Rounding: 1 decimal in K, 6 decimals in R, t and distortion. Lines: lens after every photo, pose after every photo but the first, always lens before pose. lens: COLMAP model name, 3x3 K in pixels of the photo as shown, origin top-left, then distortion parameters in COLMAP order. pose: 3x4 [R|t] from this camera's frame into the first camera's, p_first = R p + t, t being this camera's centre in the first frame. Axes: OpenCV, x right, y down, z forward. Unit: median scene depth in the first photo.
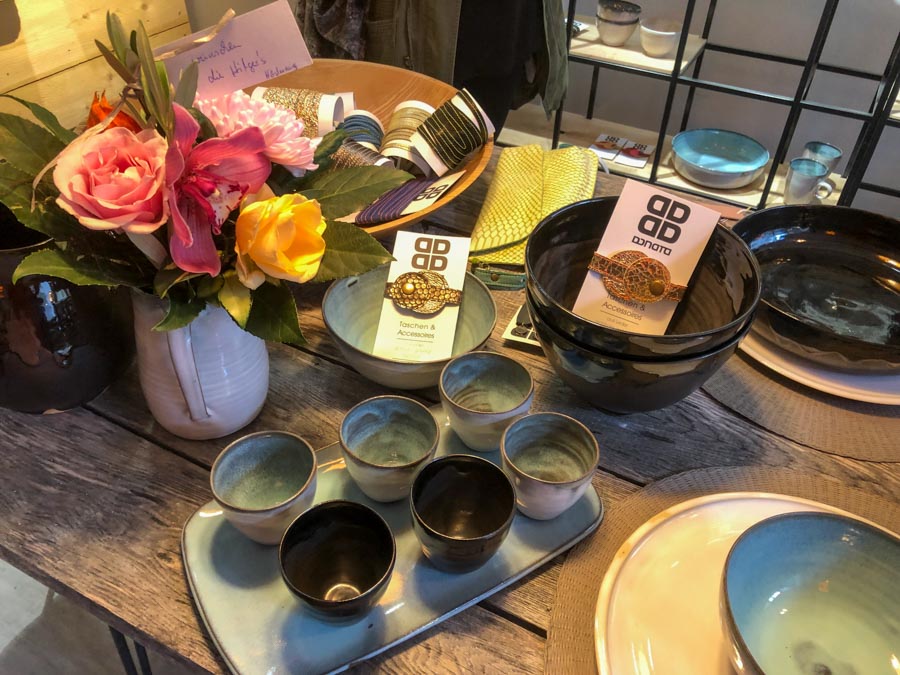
lens RADIAL K [[746.0, 0, 450.0], [0, 746.0, 337.9], [0, 0, 1]] dist [-0.004062, -0.004775]
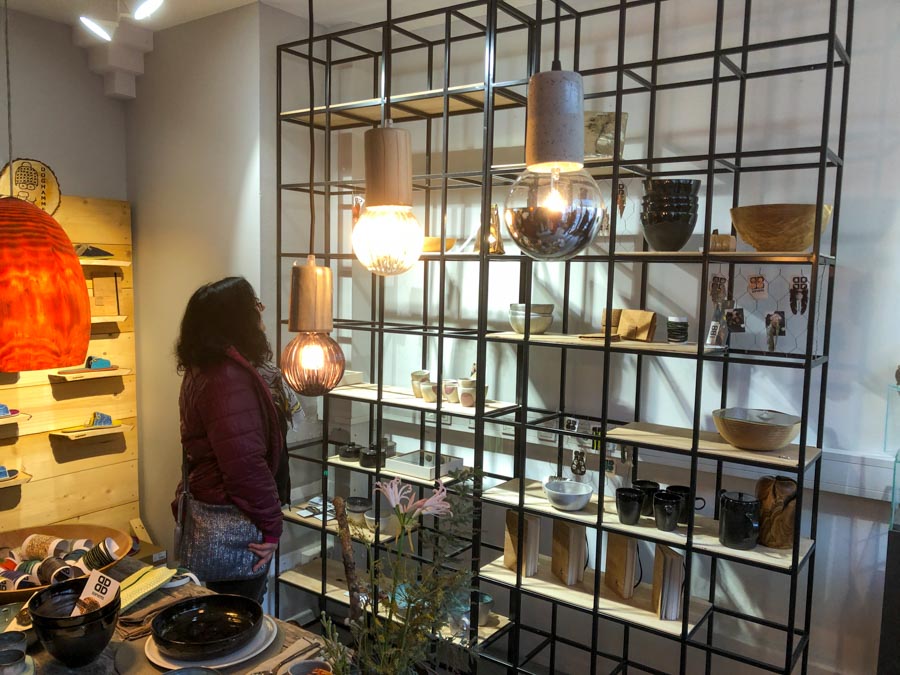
lens RADIAL K [[746.0, 0, 448.9], [0, 746.0, 339.7], [0, 0, 1]] dist [-0.004062, -0.004775]
pose [[0.992773, 0.011290, -0.119477, 0.561408], [-0.078414, 0.814678, -0.574587, 0.170595], [0.090848, 0.579803, 0.809676, -0.470220]]
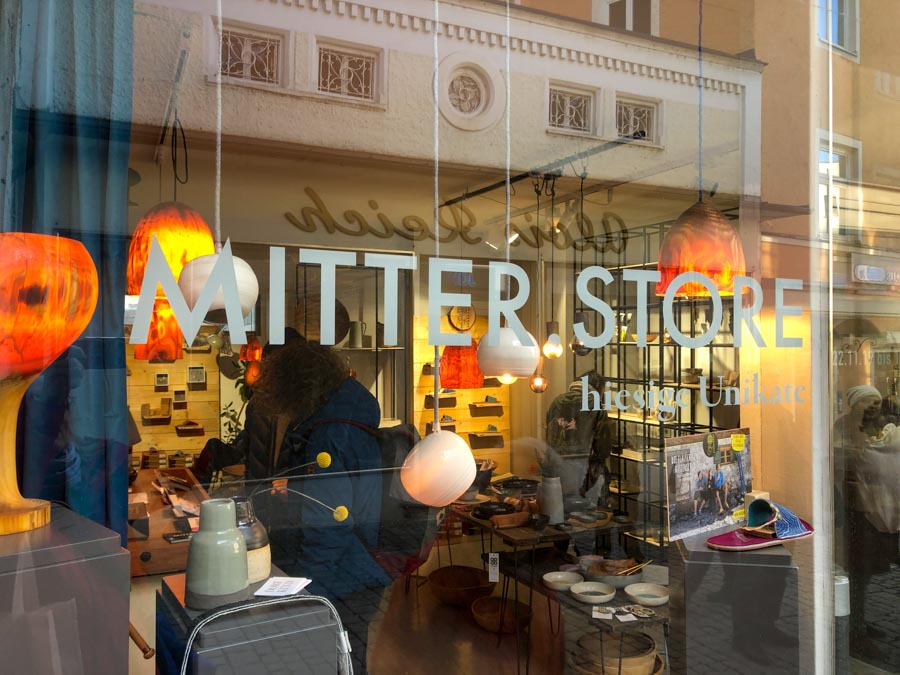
lens RADIAL K [[746.0, 0, 451.2], [0, 746.0, 335.9], [0, 0, 1]] dist [-0.004062, -0.004775]
pose [[0.807308, -0.021146, -0.589751, 1.387590], [-0.371871, 0.757745, -0.536223, 0.934130], [0.458220, 0.652208, 0.603870, -1.412541]]
